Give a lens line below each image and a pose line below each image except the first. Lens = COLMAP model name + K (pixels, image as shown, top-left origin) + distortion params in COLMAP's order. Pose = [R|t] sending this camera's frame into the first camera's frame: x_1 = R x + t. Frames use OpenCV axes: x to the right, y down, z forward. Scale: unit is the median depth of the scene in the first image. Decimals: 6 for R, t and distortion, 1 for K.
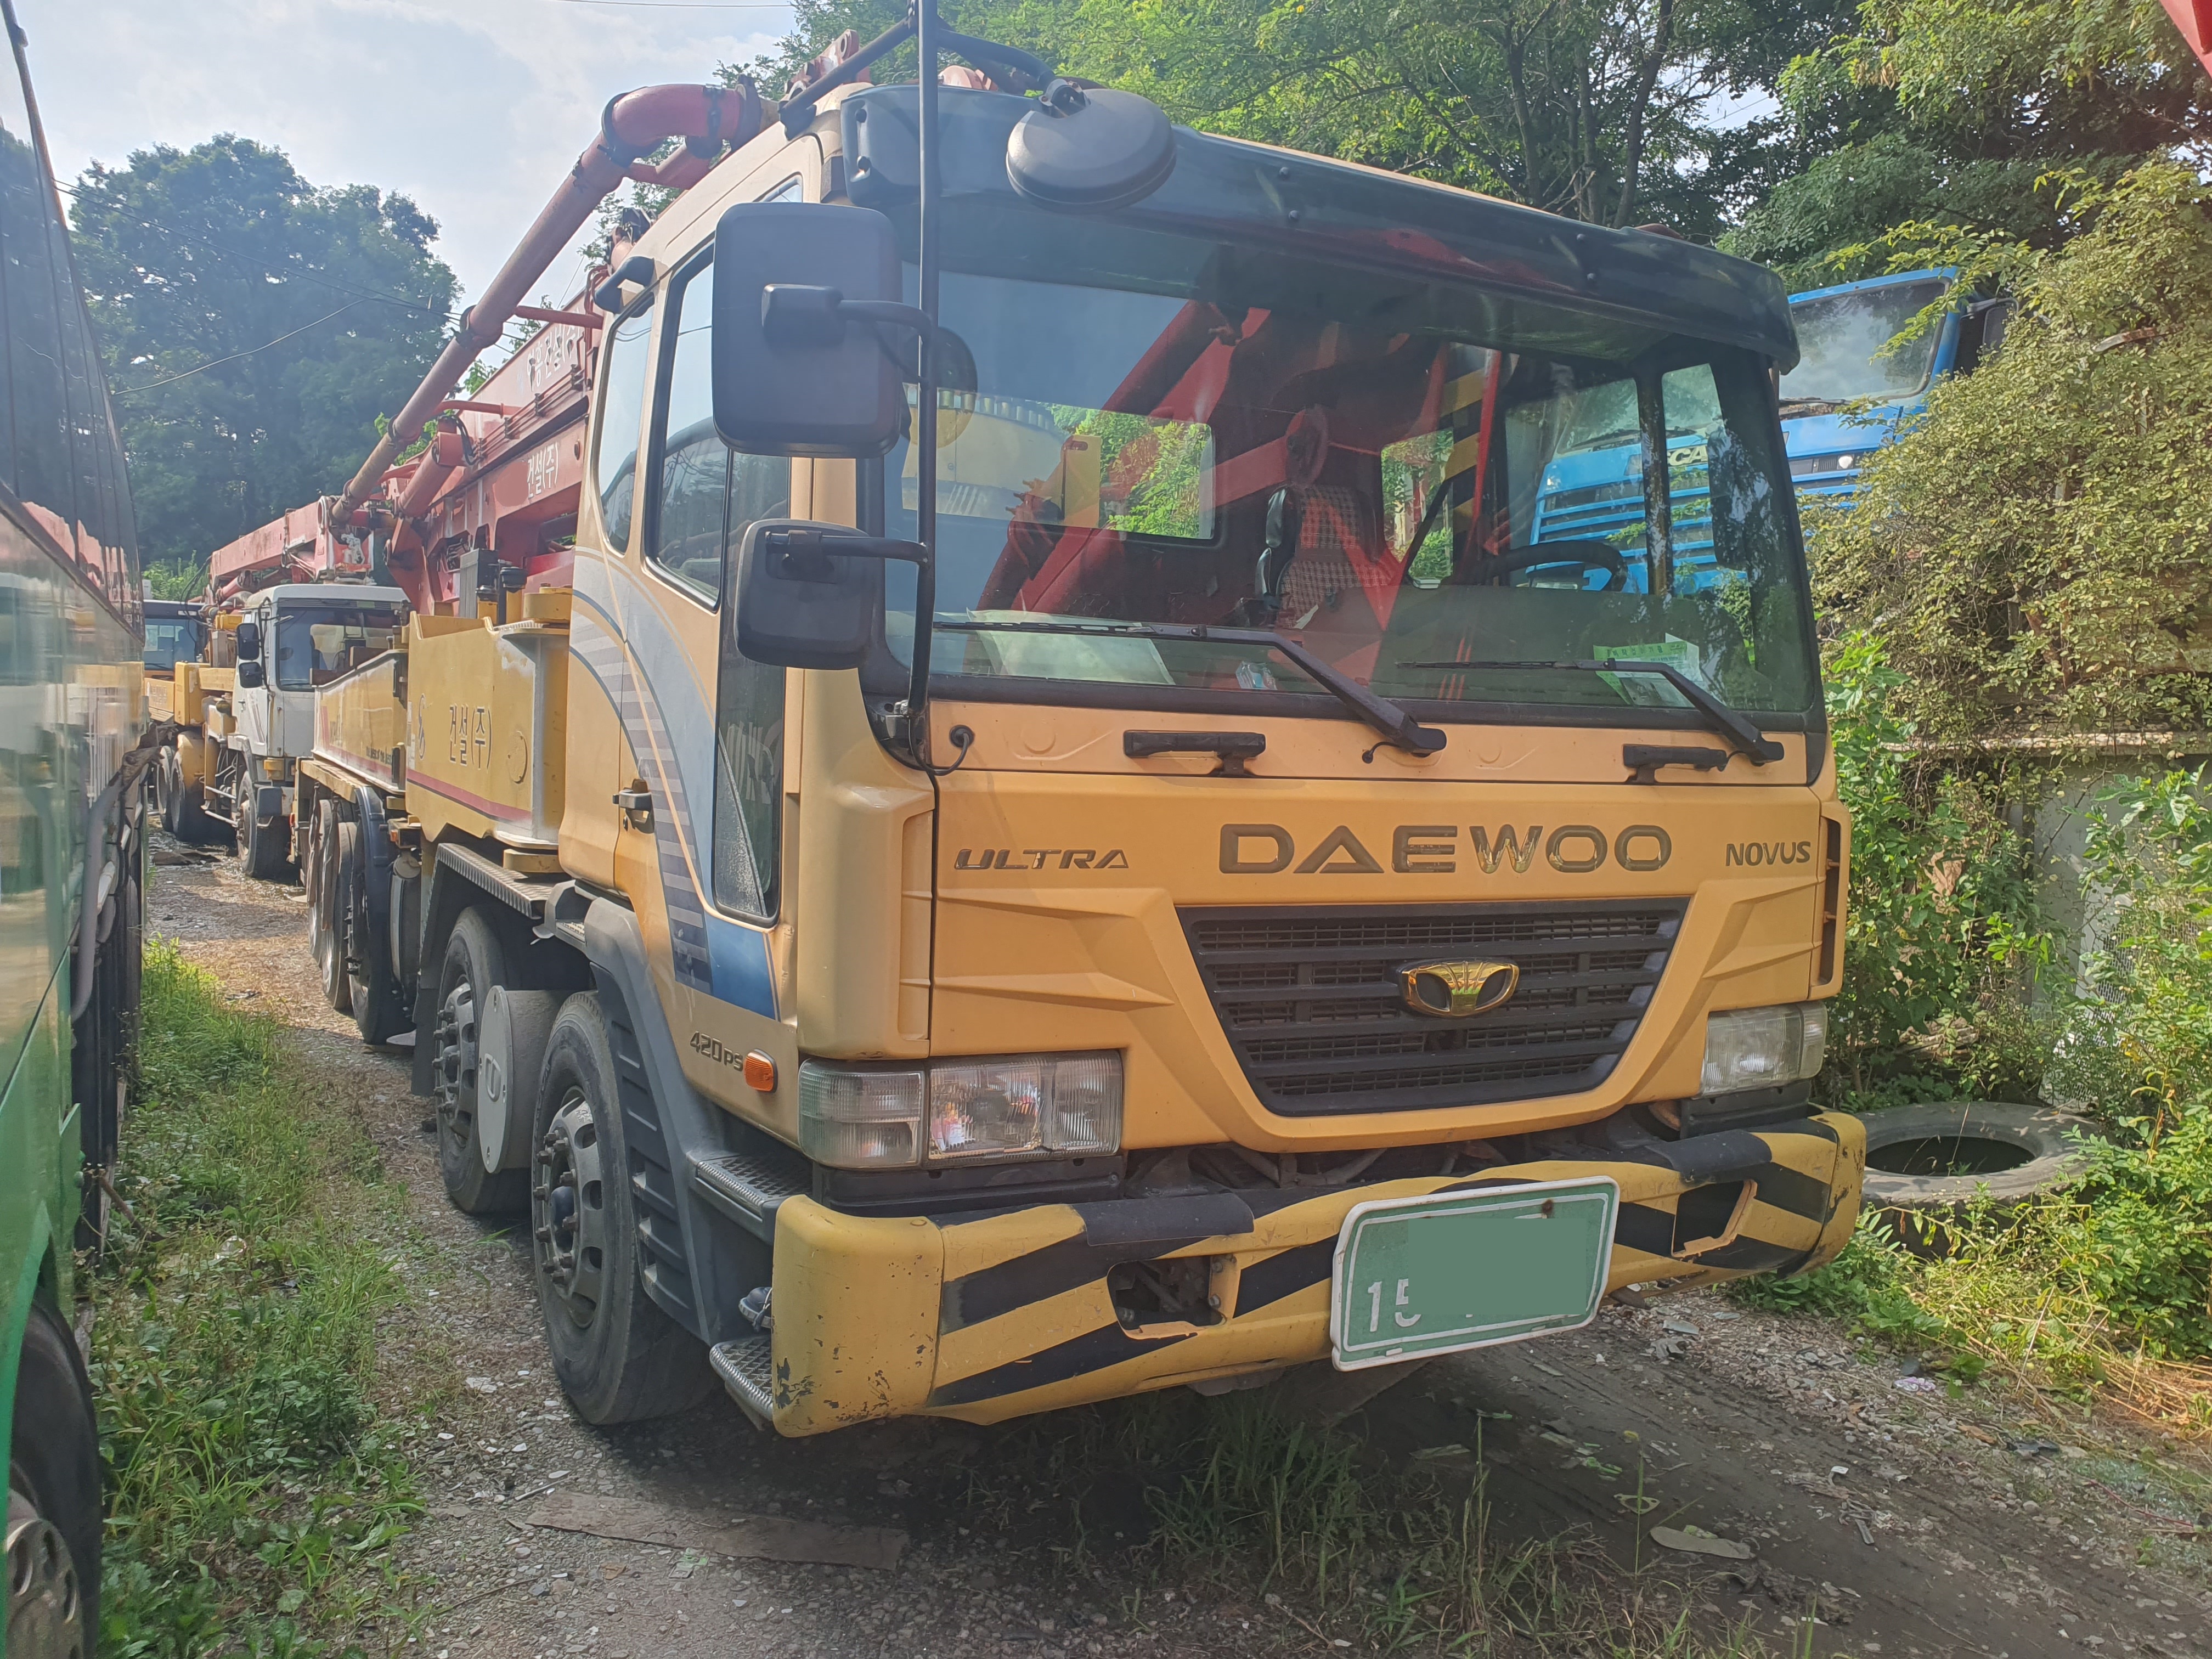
lens RADIAL K [[1735.8, 0, 1108.3], [0, 1735.8, 830.8], [0, 0, 1]] dist [-0.015742, 0.031184]
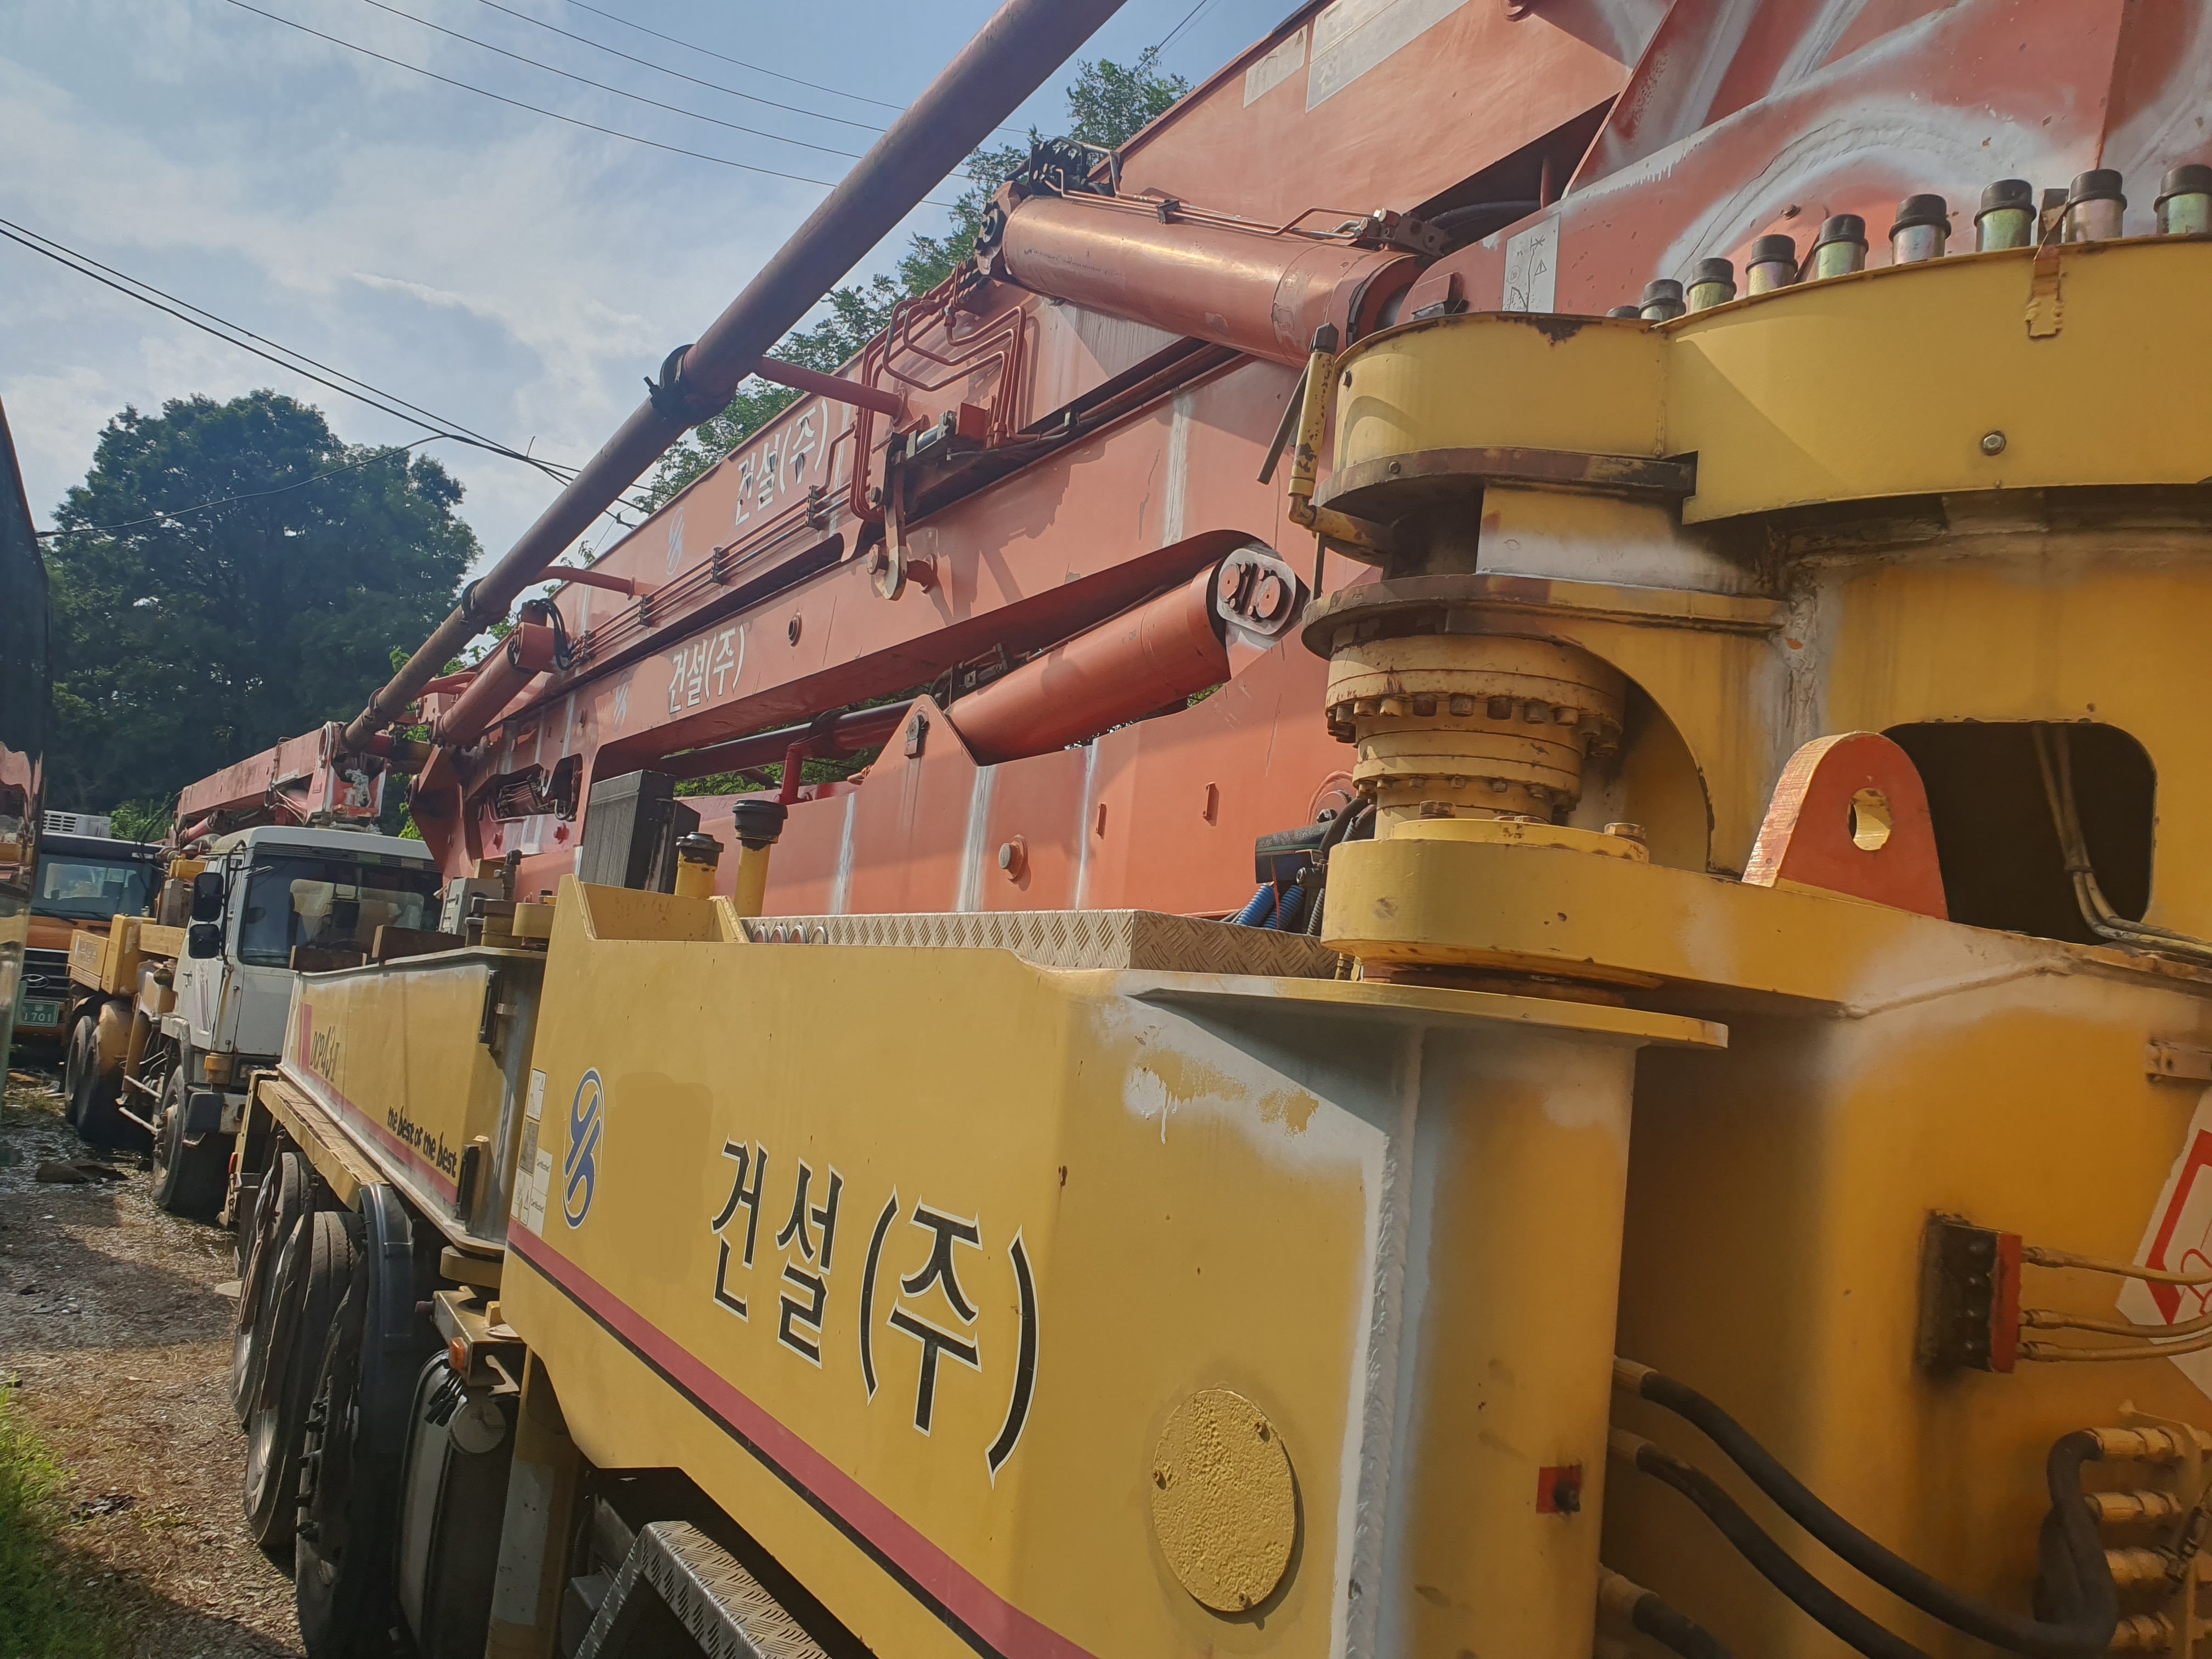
lens RADIAL K [[1735.8, 0, 1105.3], [0, 1735.8, 825.9], [0, 0, 1]] dist [-0.015742, 0.031184]
pose [[0.997906, 0.063037, 0.014522, -0.100764], [-0.059510, 0.982603, -0.175928, -0.025207], [-0.025360, 0.174695, 0.984296, 0.204287]]
